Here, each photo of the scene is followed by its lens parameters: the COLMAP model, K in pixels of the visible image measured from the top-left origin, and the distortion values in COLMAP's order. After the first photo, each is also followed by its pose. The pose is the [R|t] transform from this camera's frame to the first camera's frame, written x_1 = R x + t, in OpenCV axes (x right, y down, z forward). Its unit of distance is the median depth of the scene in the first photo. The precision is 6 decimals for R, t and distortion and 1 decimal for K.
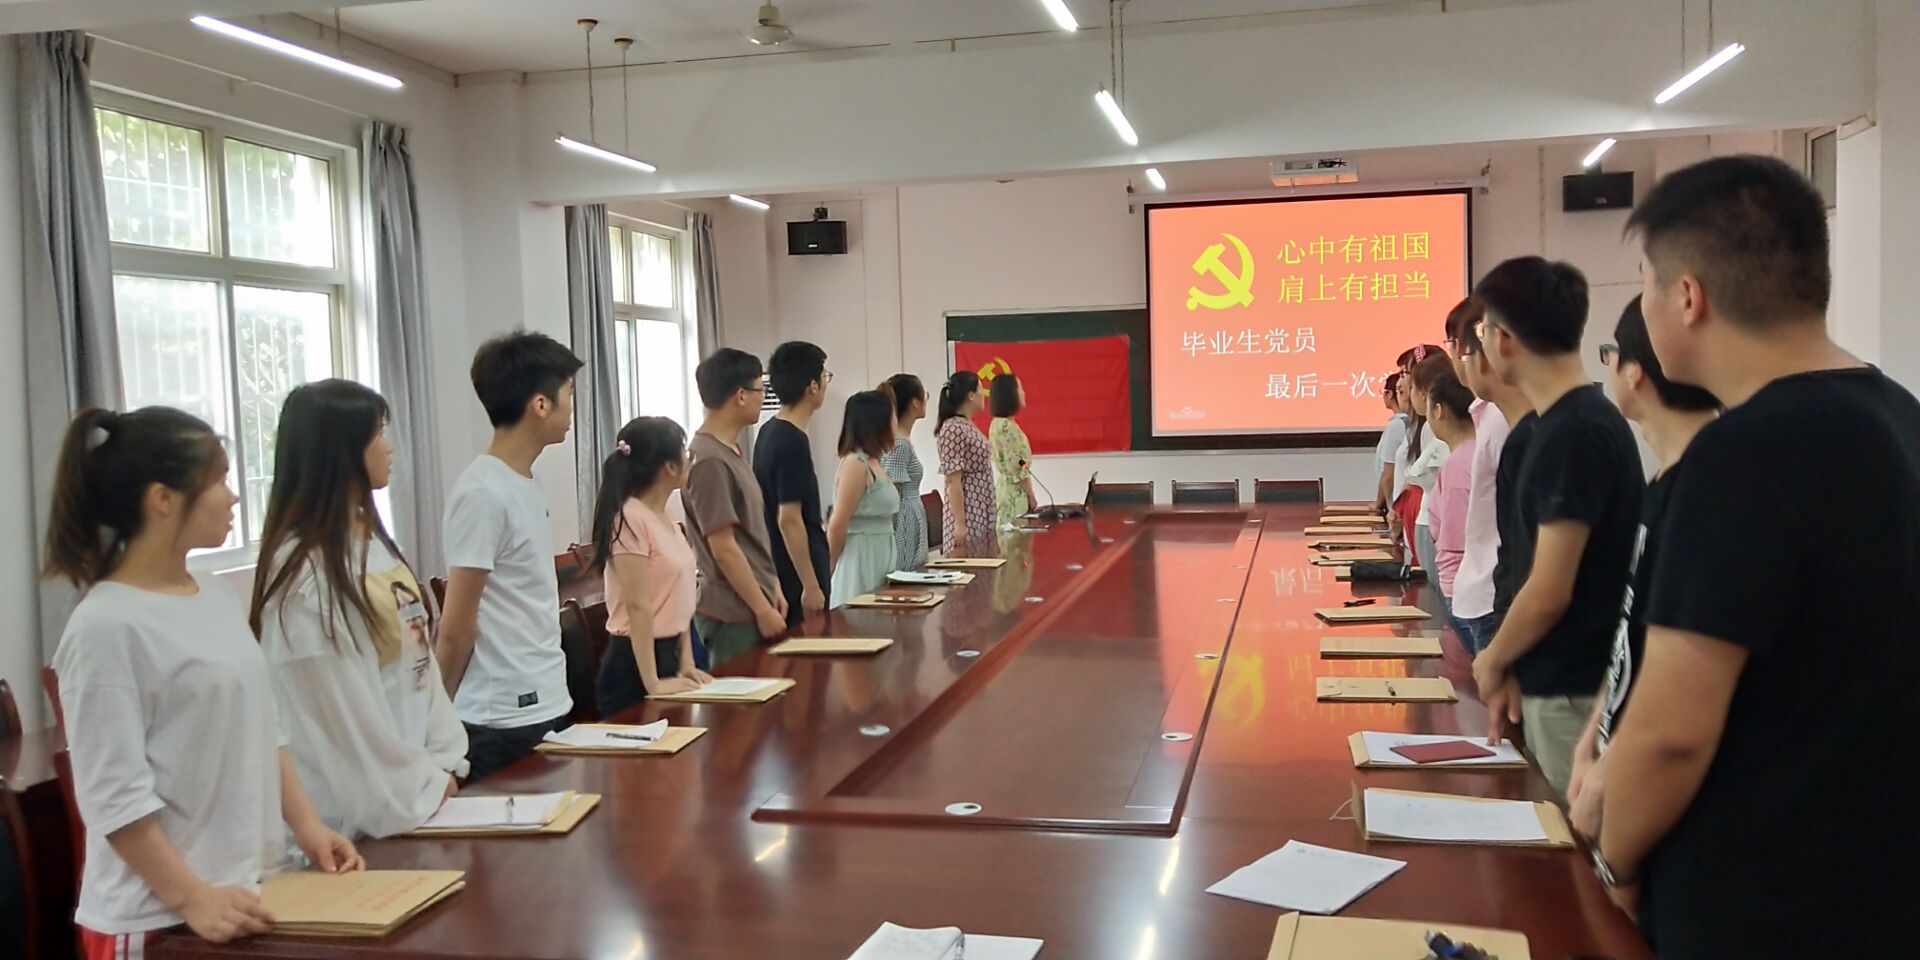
lens RADIAL K [[1492.6, 0, 952.4], [0, 1492.6, 470.4], [0, 0, 1]] dist [0.004459, 0.001231]
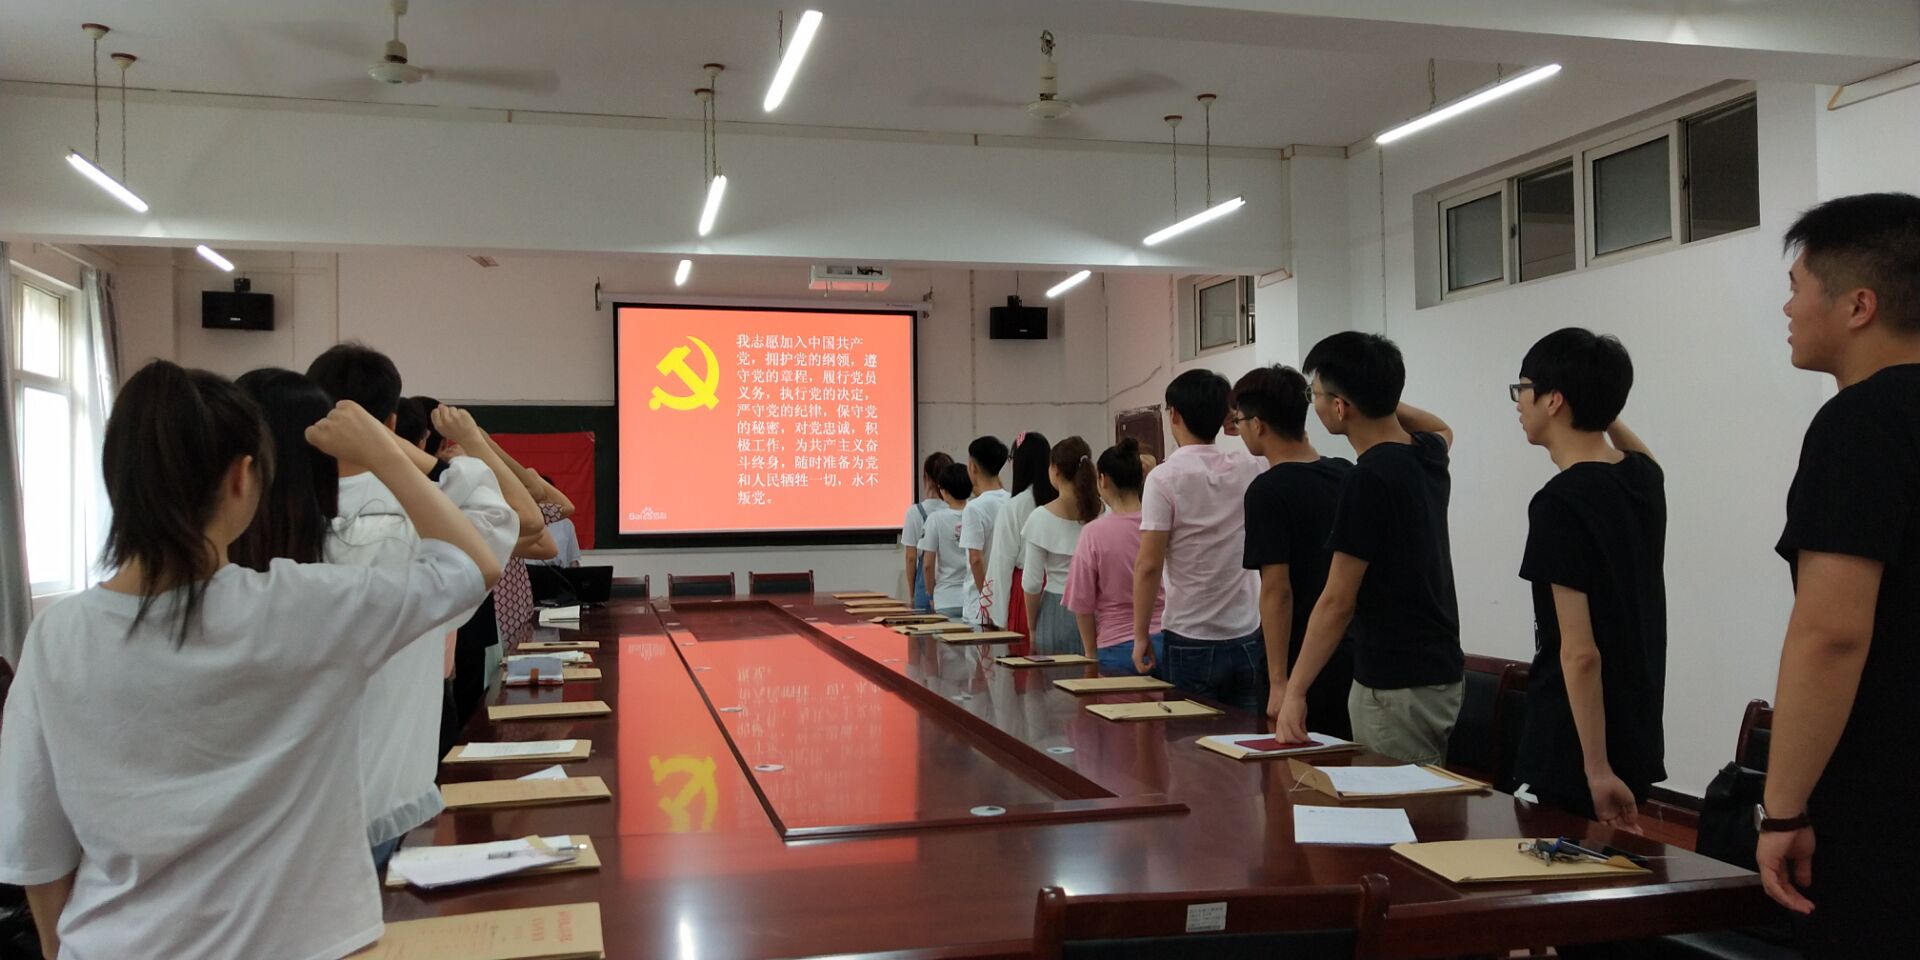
lens RADIAL K [[1492.6, 0, 952.0], [0, 1492.6, 484.3], [0, 0, 1]] dist [0.004459, 0.001231]
pose [[0.885612, 0.023968, 0.463807, -0.152386], [0.011695, 0.997200, -0.073862, 0.023094], [-0.464279, 0.070837, 0.882852, 0.022957]]
